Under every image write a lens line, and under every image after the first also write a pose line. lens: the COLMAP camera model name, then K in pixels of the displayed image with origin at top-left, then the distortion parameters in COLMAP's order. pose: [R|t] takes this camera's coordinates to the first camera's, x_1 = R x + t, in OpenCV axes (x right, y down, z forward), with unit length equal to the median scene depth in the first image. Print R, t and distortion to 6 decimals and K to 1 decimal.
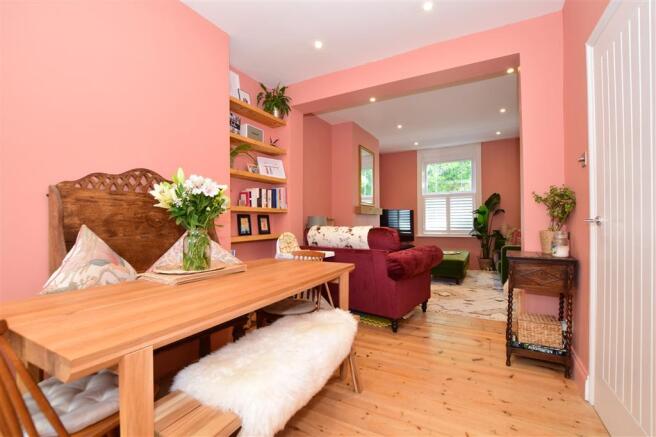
lens RADIAL K [[292.3, 0, 328.0], [0, 292.3, 218.5], [0, 0, 1]] dist [-0.000124, 0.000008]
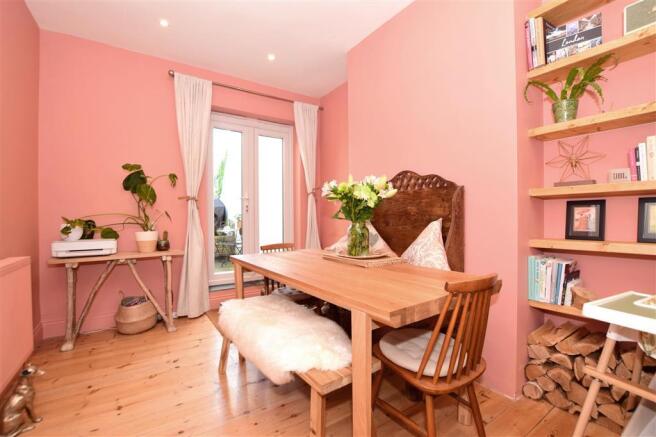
lens RADIAL K [[292.3, 0, 328.0], [0, 292.3, 218.5], [0, 0, 1]] dist [-0.000124, 0.000008]
pose [[-0.443611, 0.003669, -0.896212, 0.387288], [0.011841, 0.999928, -0.001768, 0.015455], [0.896141, -0.011396, -0.443623, 0.831282]]
